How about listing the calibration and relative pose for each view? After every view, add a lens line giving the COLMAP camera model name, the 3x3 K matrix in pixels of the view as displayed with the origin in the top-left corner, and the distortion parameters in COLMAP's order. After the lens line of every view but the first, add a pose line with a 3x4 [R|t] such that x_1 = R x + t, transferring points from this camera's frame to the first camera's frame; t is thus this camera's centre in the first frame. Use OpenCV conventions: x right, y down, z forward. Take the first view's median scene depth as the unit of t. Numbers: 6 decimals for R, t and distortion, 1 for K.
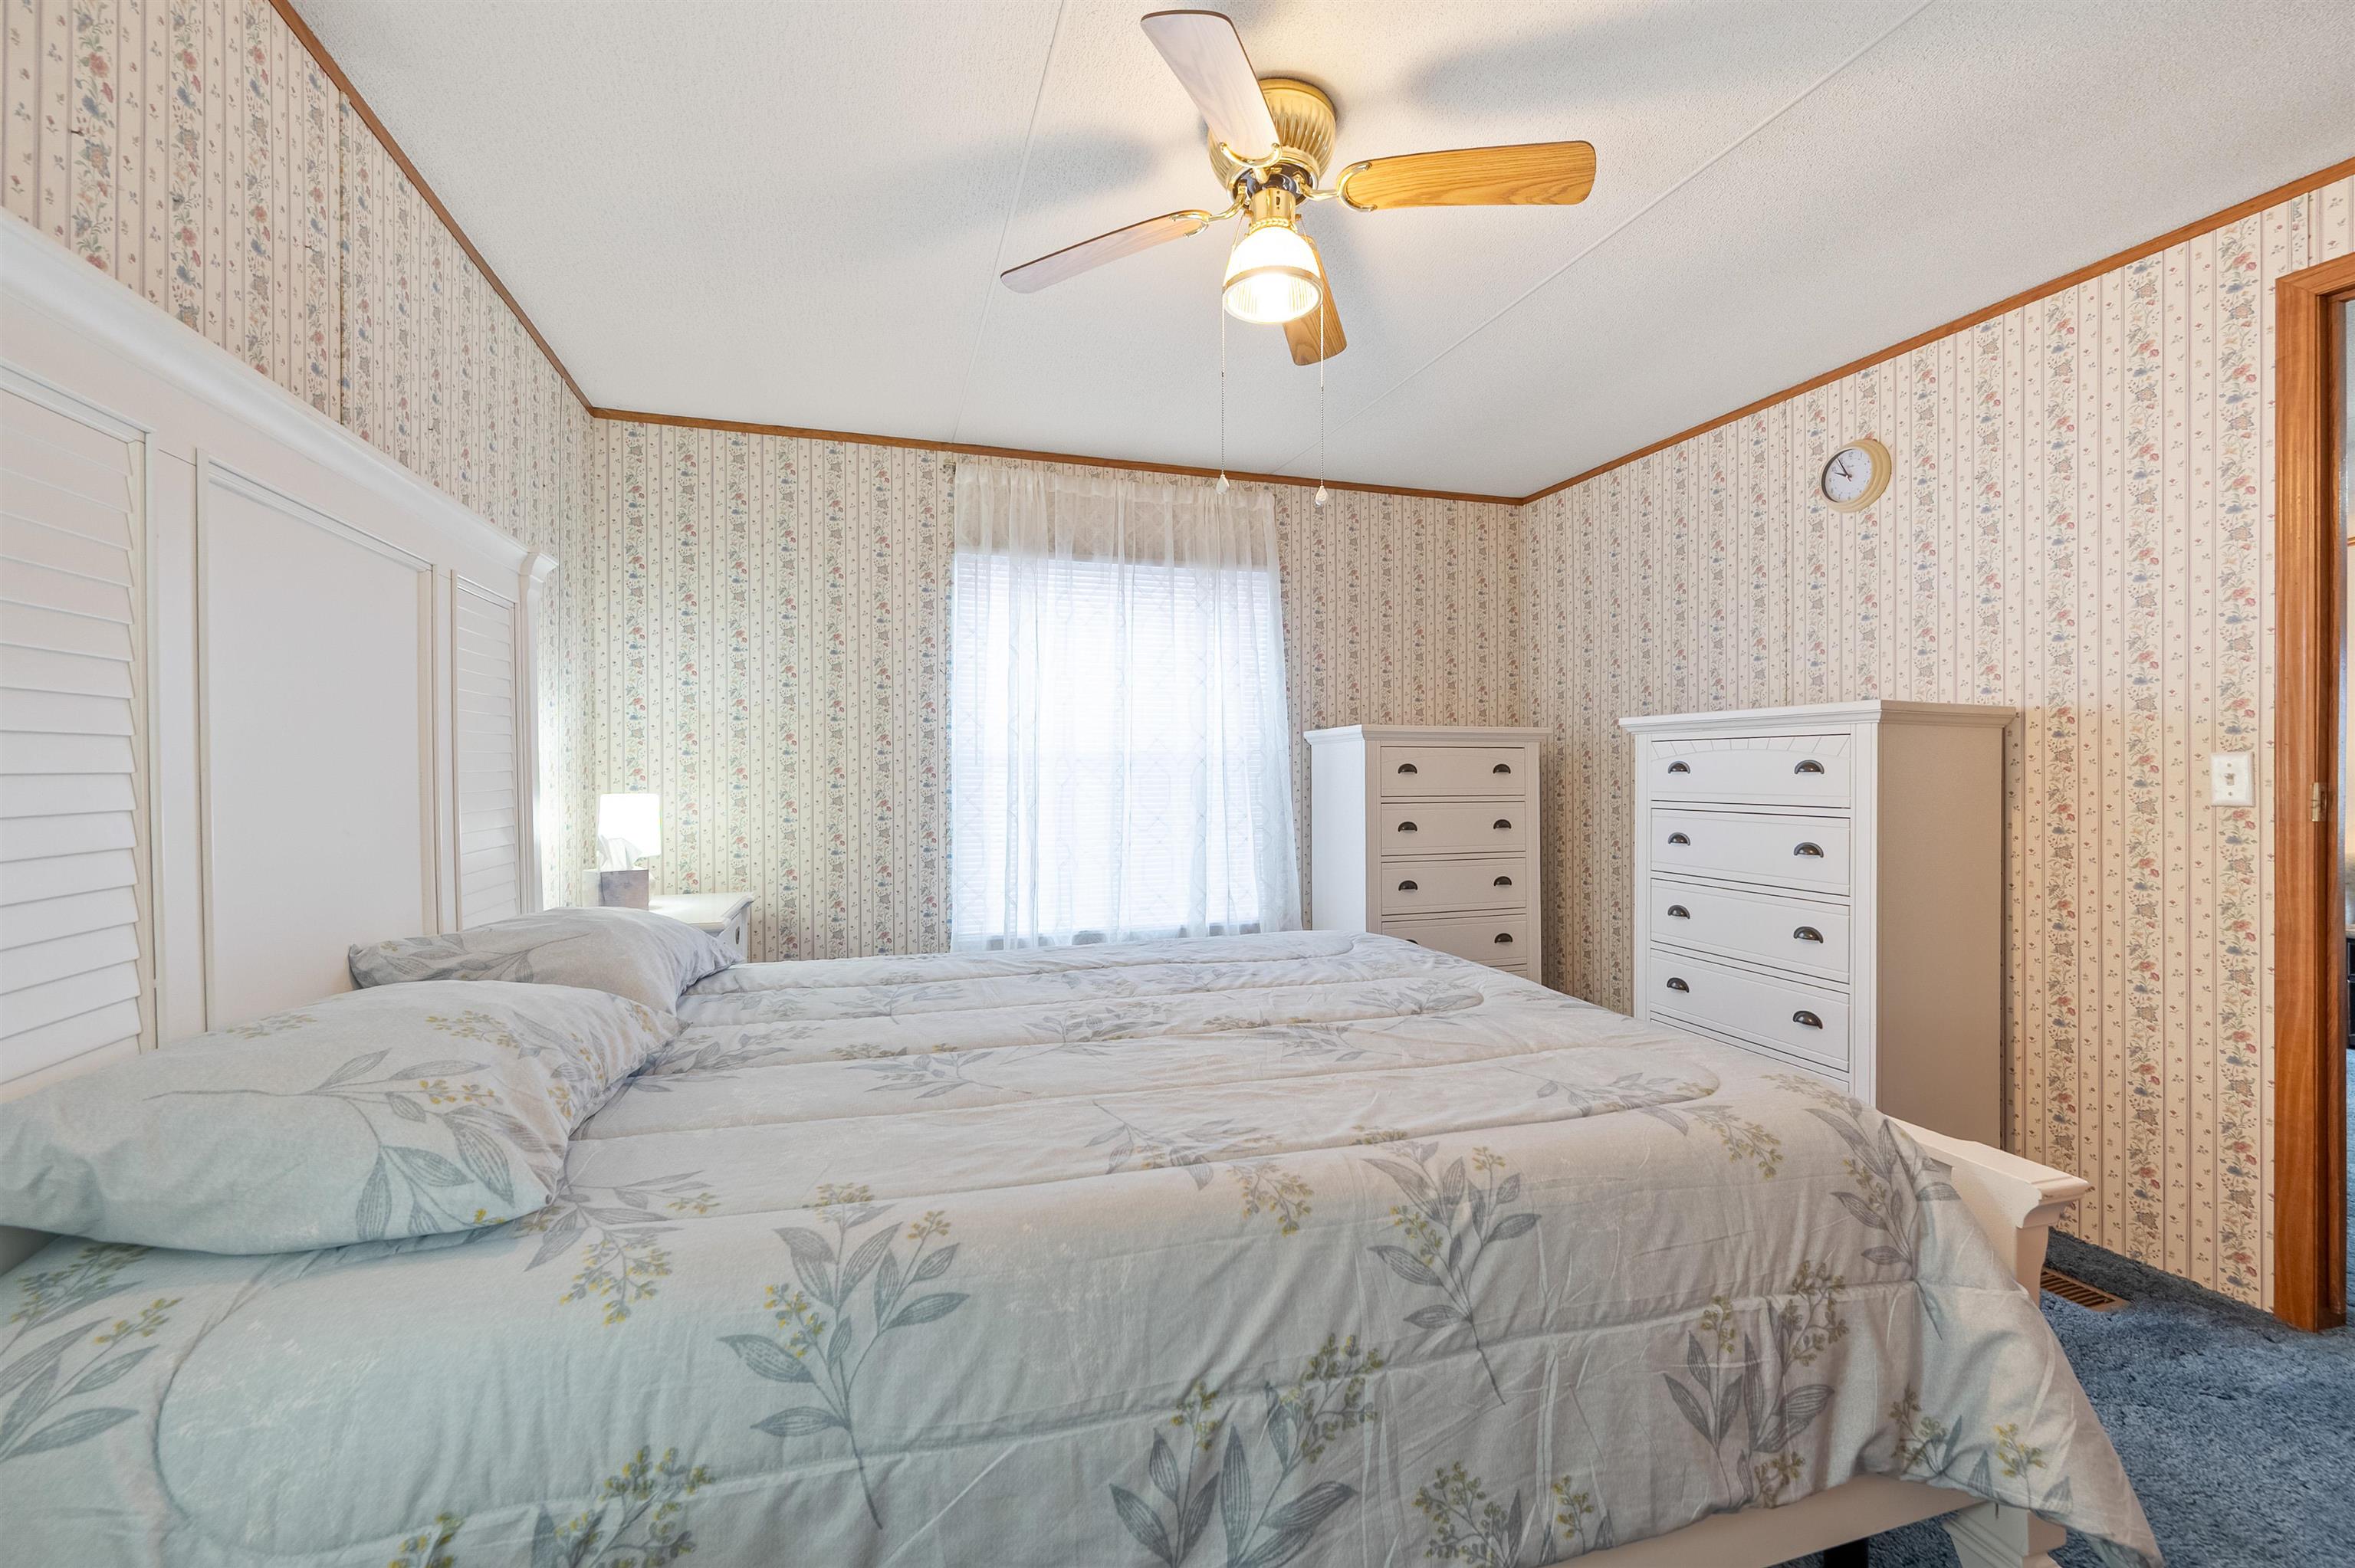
lens RADIAL K [[945.2, 0, 1160.6], [0, 945.2, 759.2], [0, 0, 1]] dist [0.000564, 0.000275]
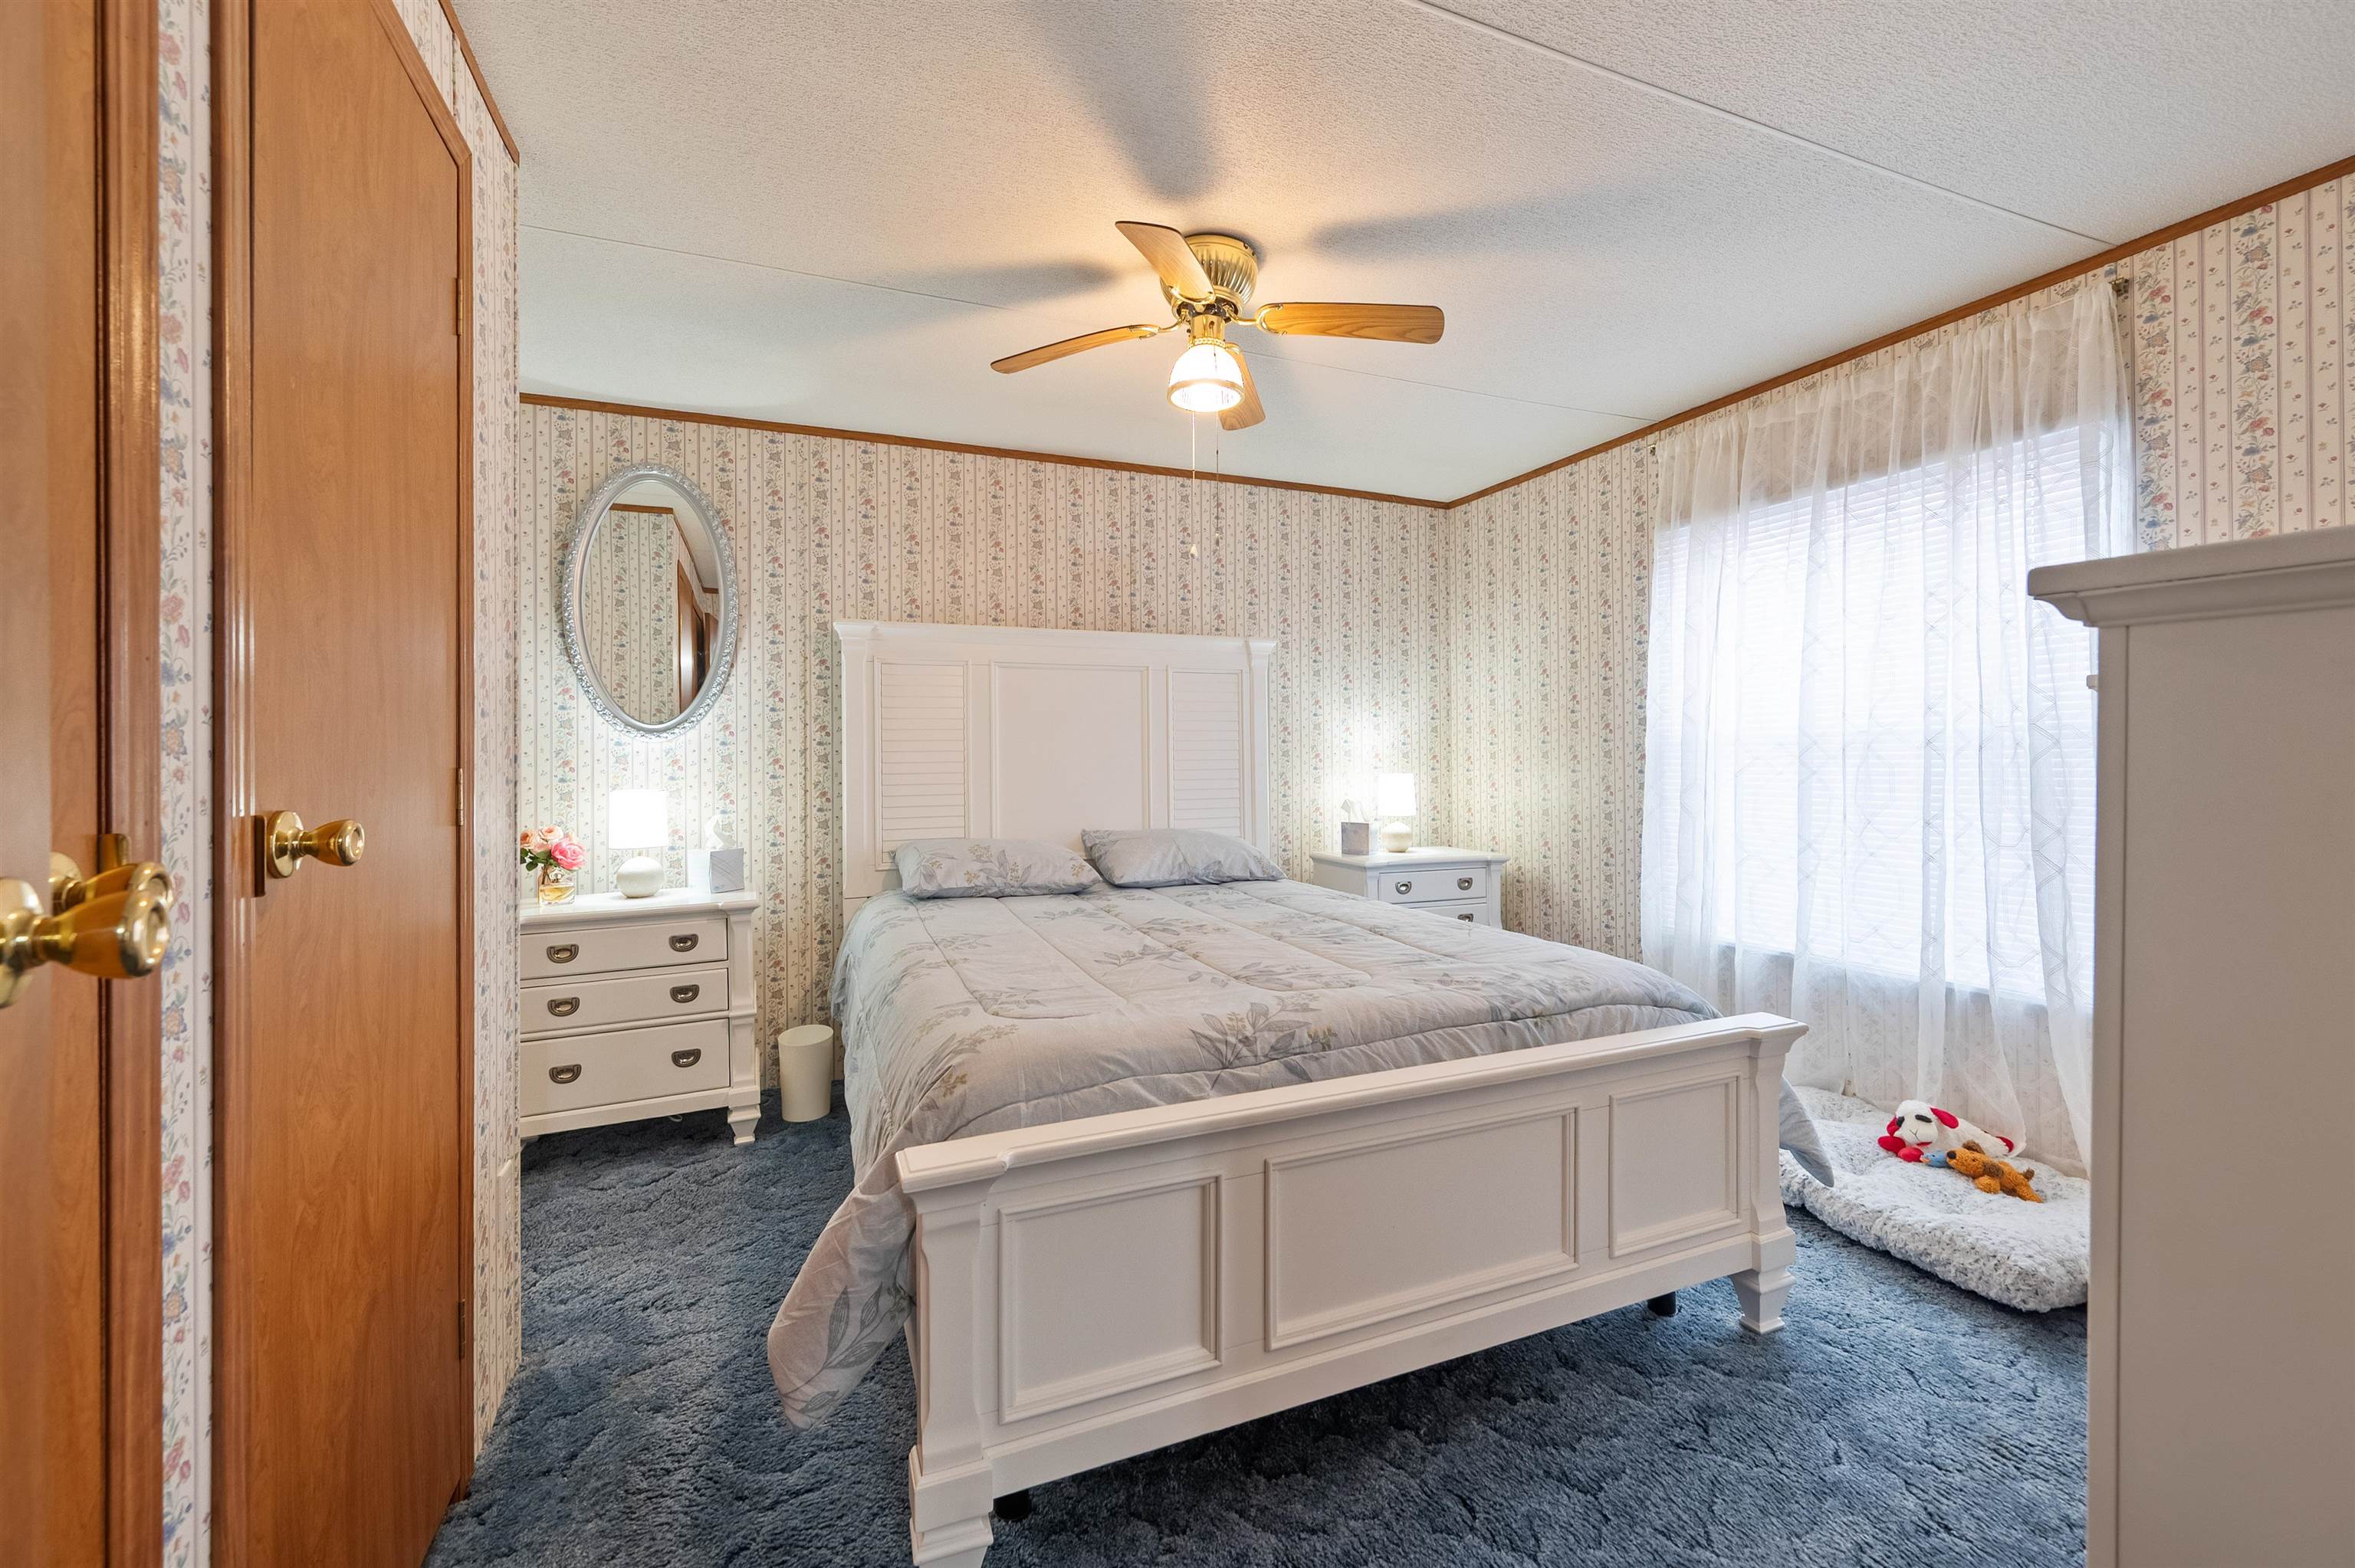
lens RADIAL K [[945.2, 0, 1199.4], [0, 945.2, 742.7], [0, 0, 1]] dist [0.000564, 0.000275]
pose [[0.106670, -0.011376, -0.994229, 1.378117], [0.017225, 0.999806, -0.009592, -0.003908], [0.994145, -0.016103, 0.106846, 0.830294]]
